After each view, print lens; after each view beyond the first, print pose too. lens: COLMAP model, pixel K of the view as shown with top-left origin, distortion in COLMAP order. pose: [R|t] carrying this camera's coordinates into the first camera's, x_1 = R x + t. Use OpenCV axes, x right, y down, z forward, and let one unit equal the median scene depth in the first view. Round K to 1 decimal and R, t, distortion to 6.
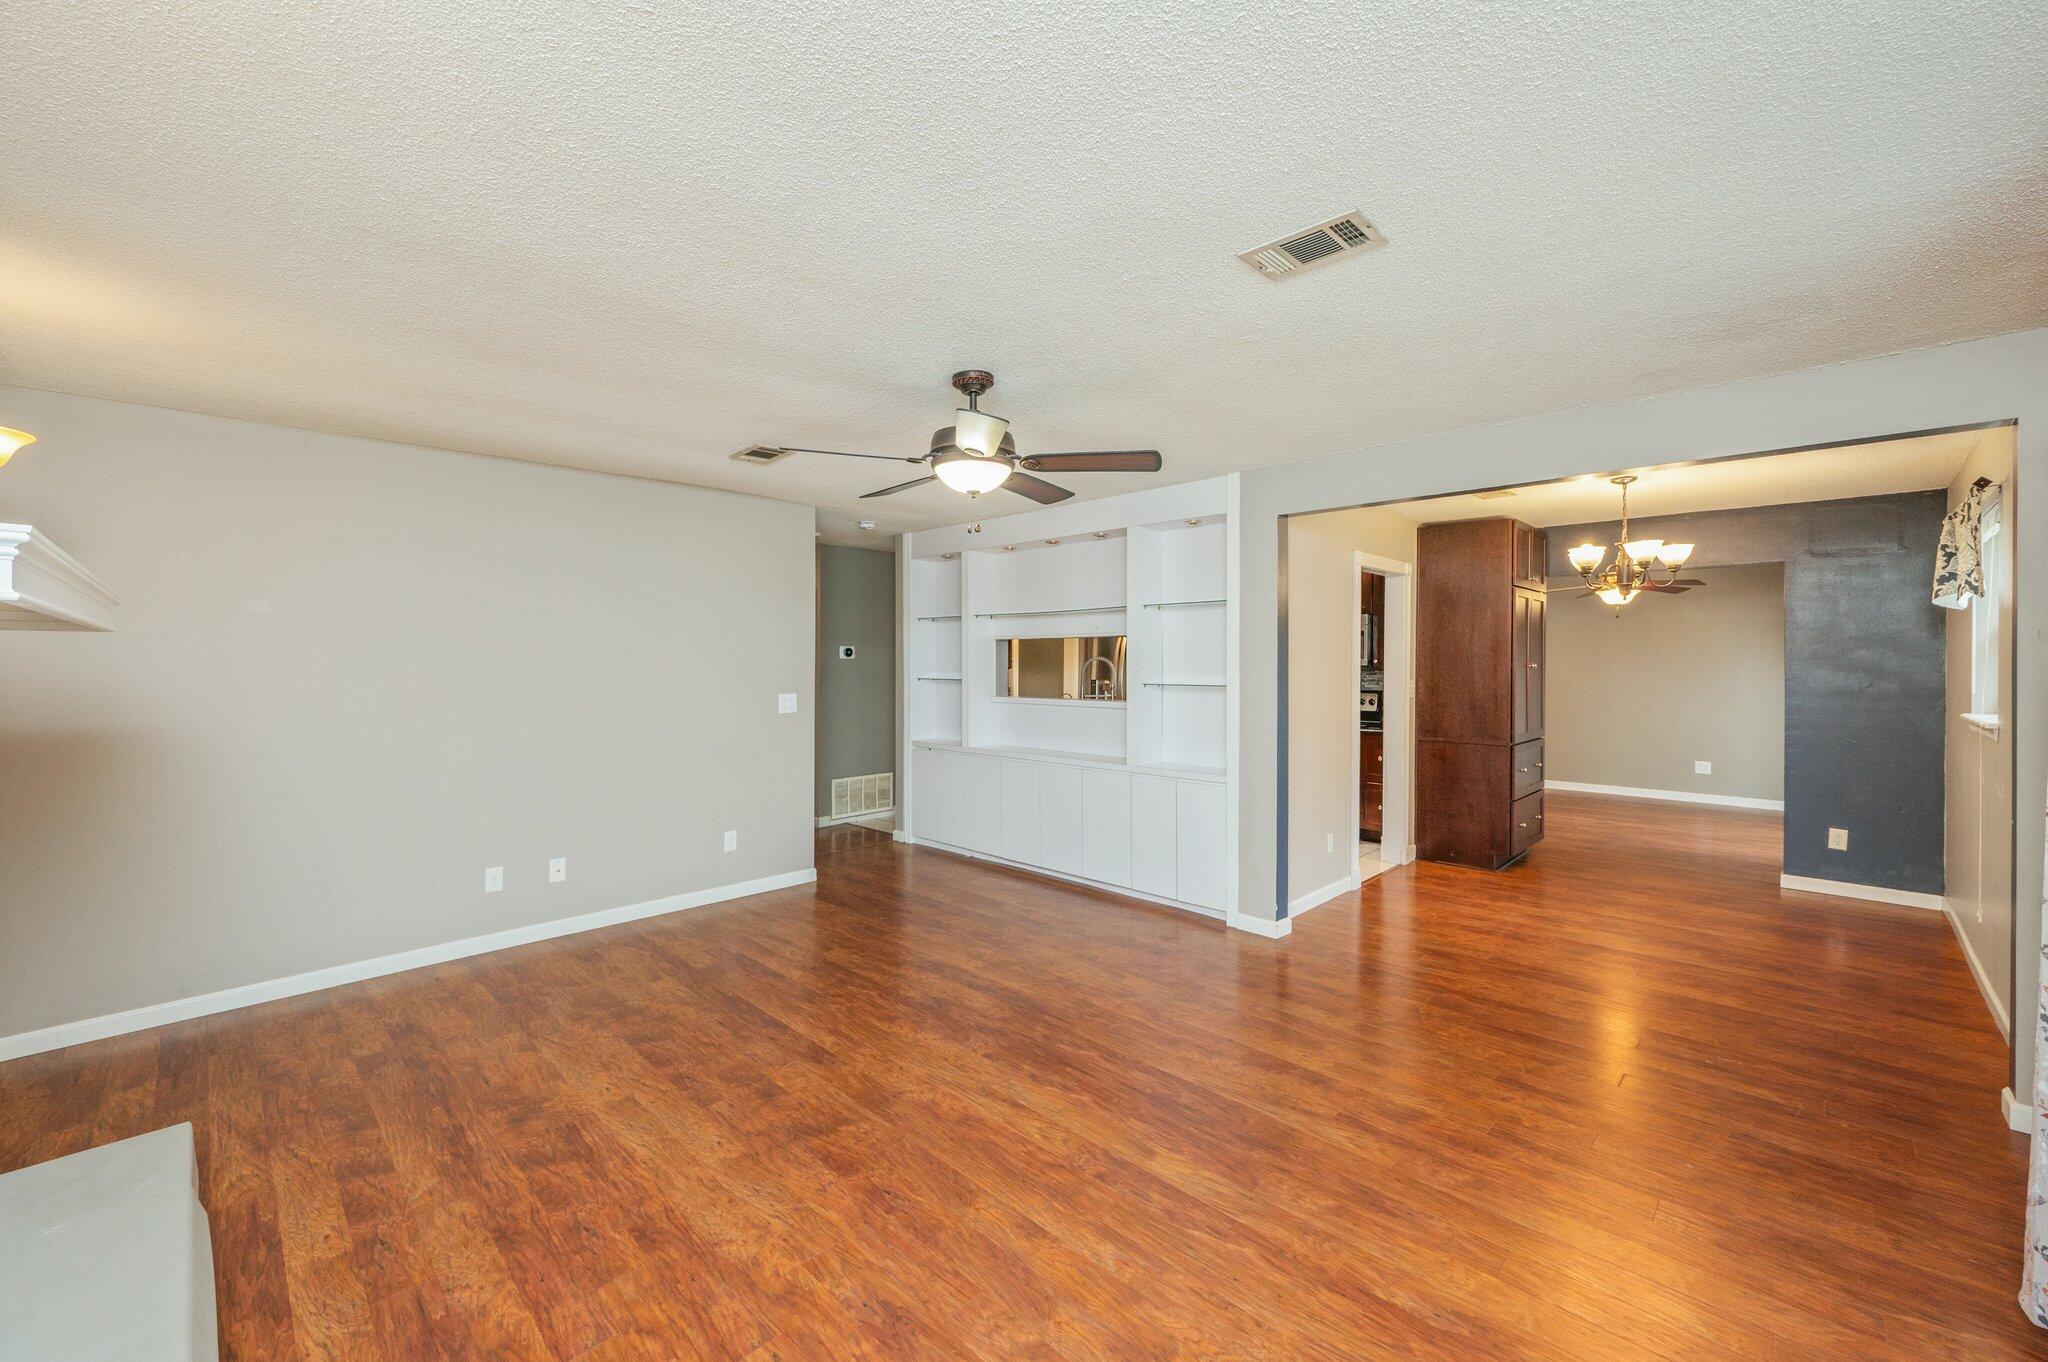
lens RADIAL K [[818.0, 0, 1021.3], [0, 818.0, 661.8], [0, 0, 1]] dist [0.000763, 0.001050]
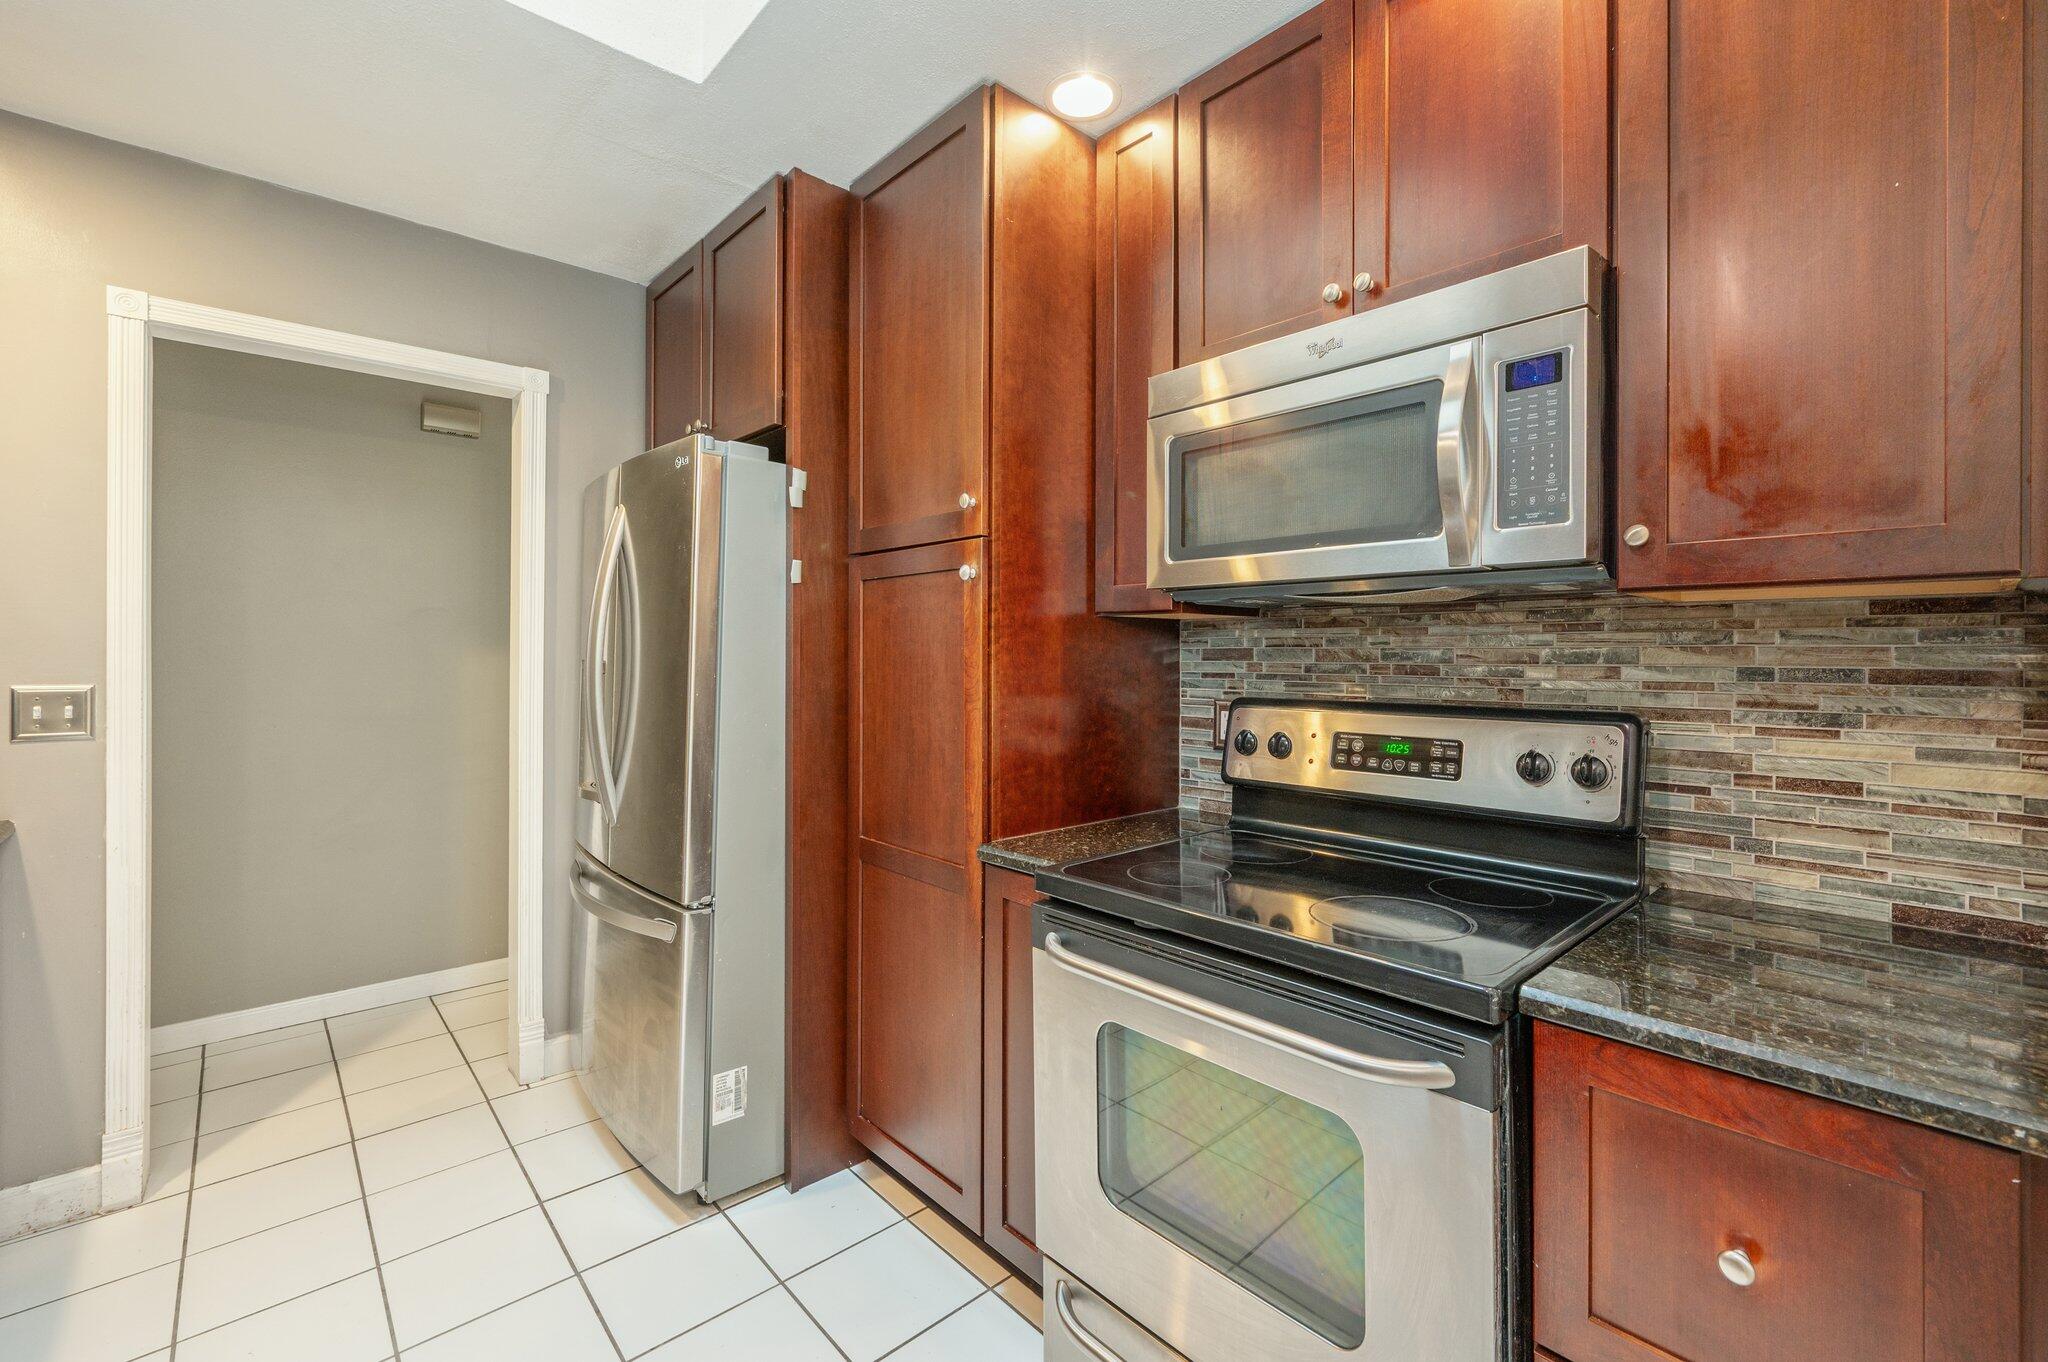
lens RADIAL K [[877.9, 0, 1037.9], [0, 877.9, 649.7], [0, 0, 1]] dist [-0.000045, -0.000208]
pose [[0.998863, -0.000554, -0.047665, 0.718368], [0.000323, 0.999988, -0.004839, 0.051172], [0.047667, 0.004818, 0.998852, 1.839150]]
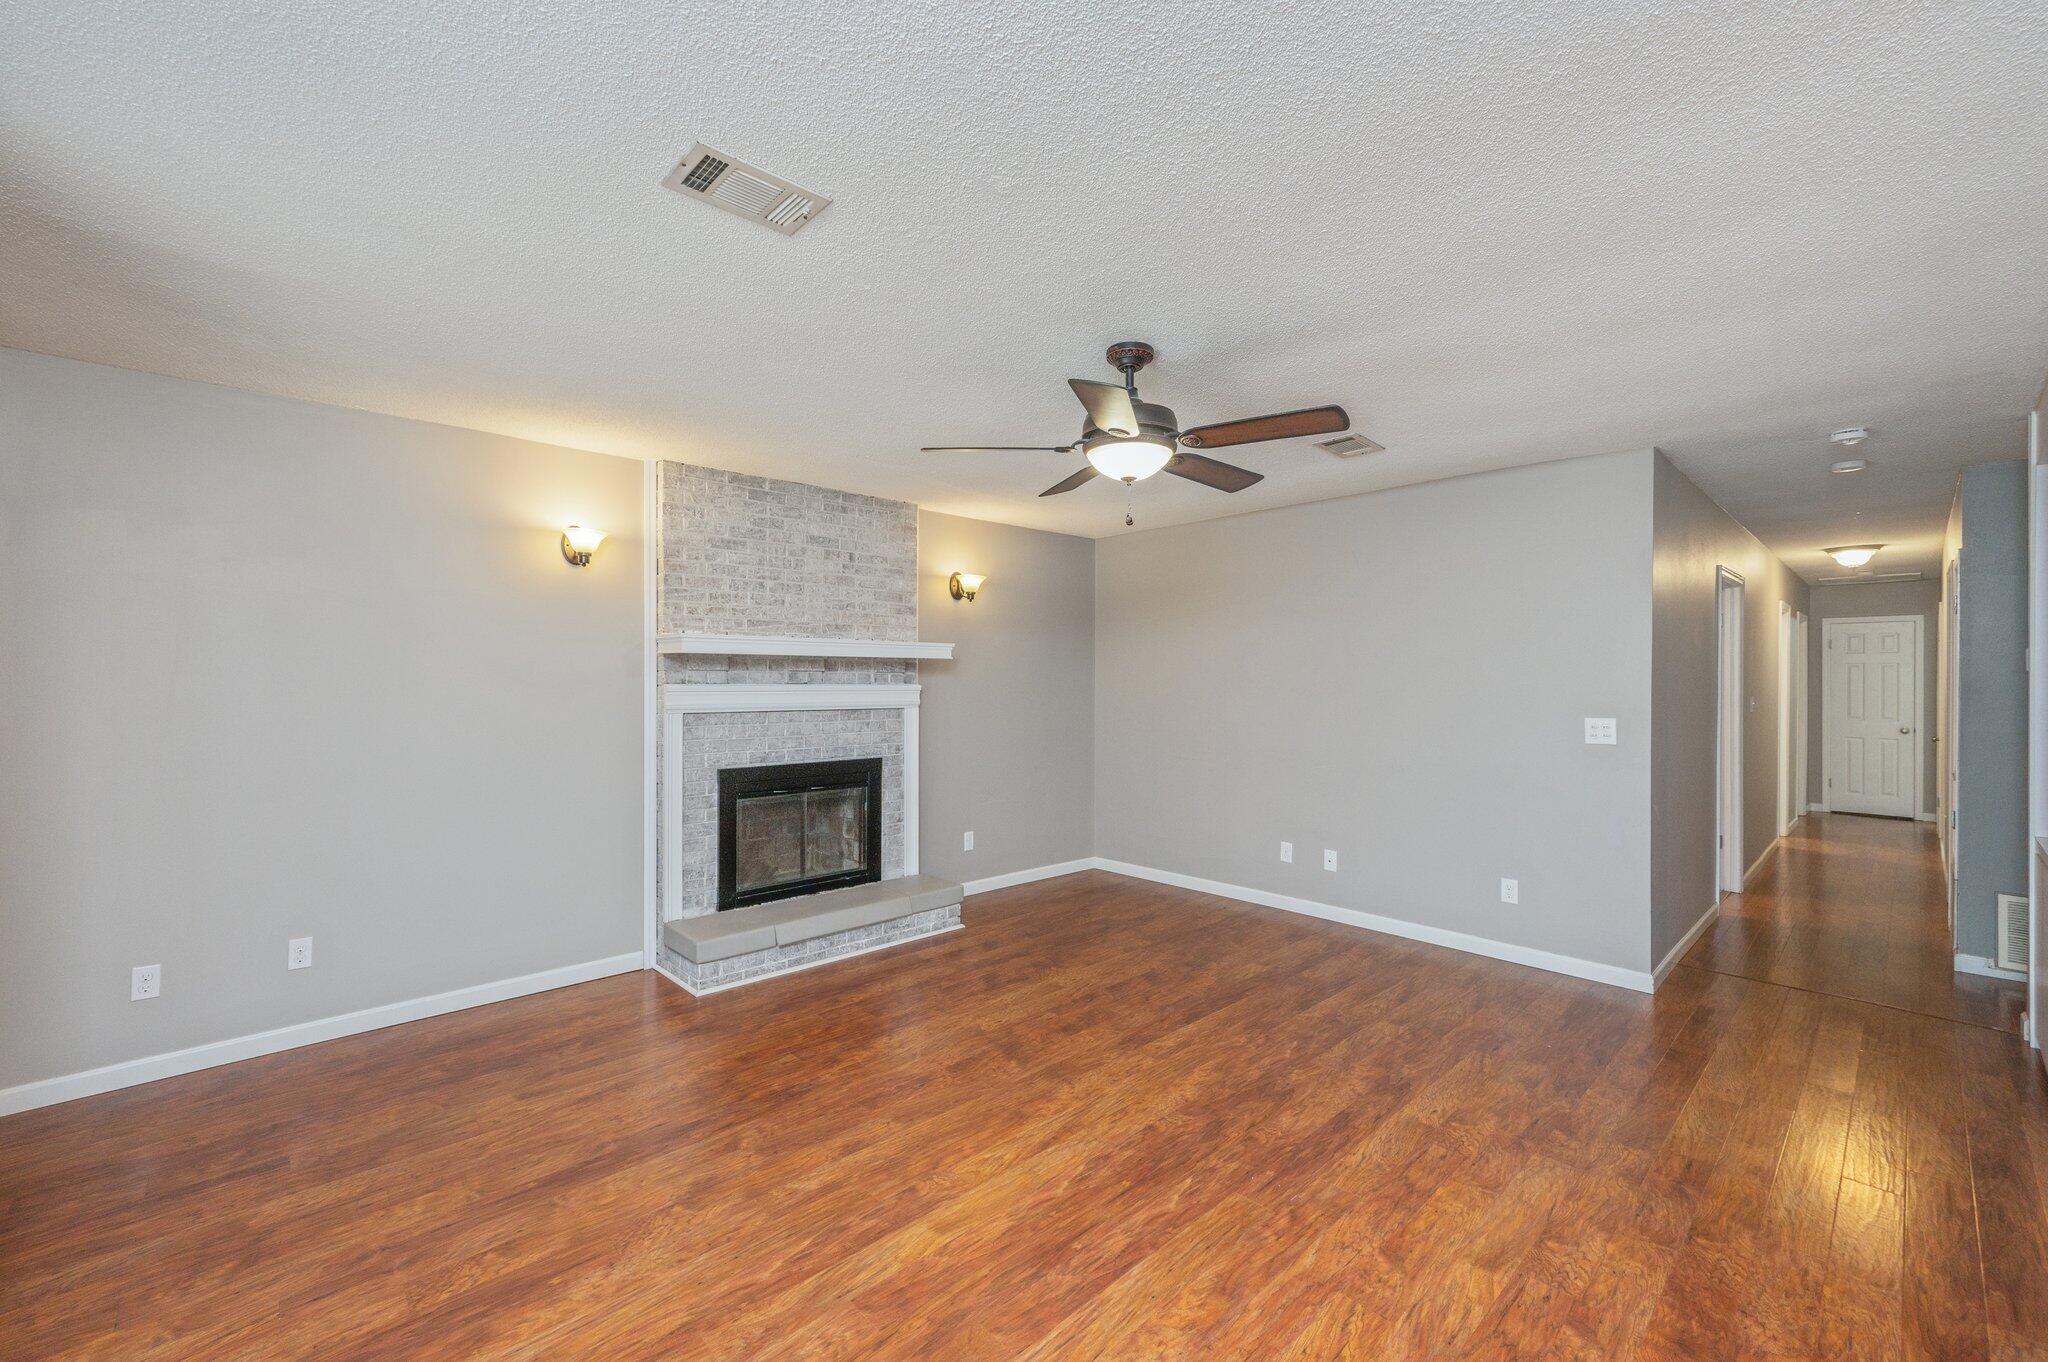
lens RADIAL K [[818.0, 0, 1021.6], [0, 818.0, 684.0], [0, 0, 1]] dist [0.000763, 0.001050]
pose [[-0.040238, 0.006276, -0.999170, 0.829111], [-0.004713, 0.999968, 0.006471, 0.010395], [0.999179, 0.004969, -0.040208, 0.905400]]
